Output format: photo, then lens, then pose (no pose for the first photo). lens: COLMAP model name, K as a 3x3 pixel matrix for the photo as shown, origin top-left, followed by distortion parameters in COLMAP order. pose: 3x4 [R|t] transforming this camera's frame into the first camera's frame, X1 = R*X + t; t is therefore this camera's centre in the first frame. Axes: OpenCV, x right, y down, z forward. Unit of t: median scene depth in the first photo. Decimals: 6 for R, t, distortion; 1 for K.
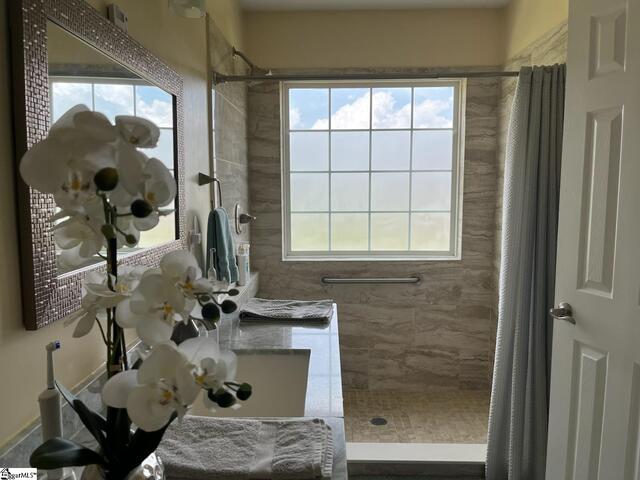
lens RADIAL K [[487.7, 0, 320.9], [0, 487.7, 238.7], [0, 0, 1]] dist [0.038013, -0.045425]
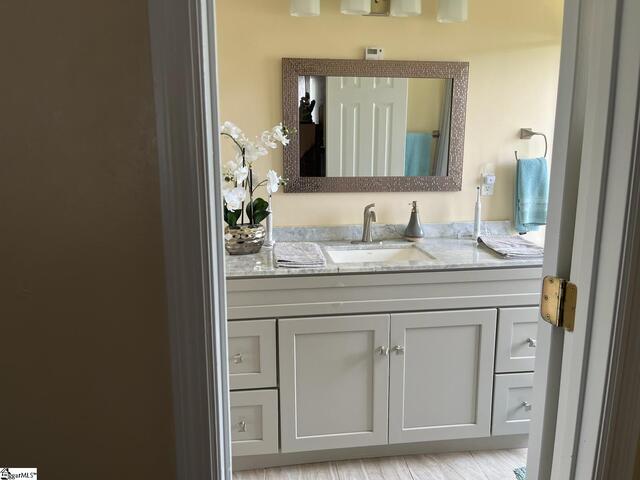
lens RADIAL K [[487.7, 0, 320.8], [0, 487.7, 236.5], [0, 0, 1]] dist [0.038013, -0.045425]
pose [[0.126988, 0.188663, -0.973797, 0.566549], [-0.097969, 0.979330, 0.176959, -0.022609], [0.987054, 0.072931, 0.142847, 0.208203]]
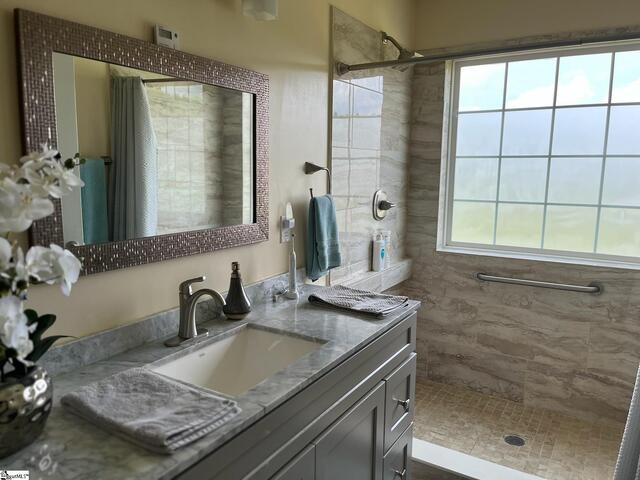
lens RADIAL K [[487.7, 0, 318.8], [0, 487.7, 243.0], [0, 0, 1]] dist [0.038013, -0.045425]
pose [[0.863365, 0.088699, -0.496723, 0.196963], [-0.064269, 0.995741, 0.066101, -0.018313], [0.500471, -0.025145, 0.865388, 0.051353]]
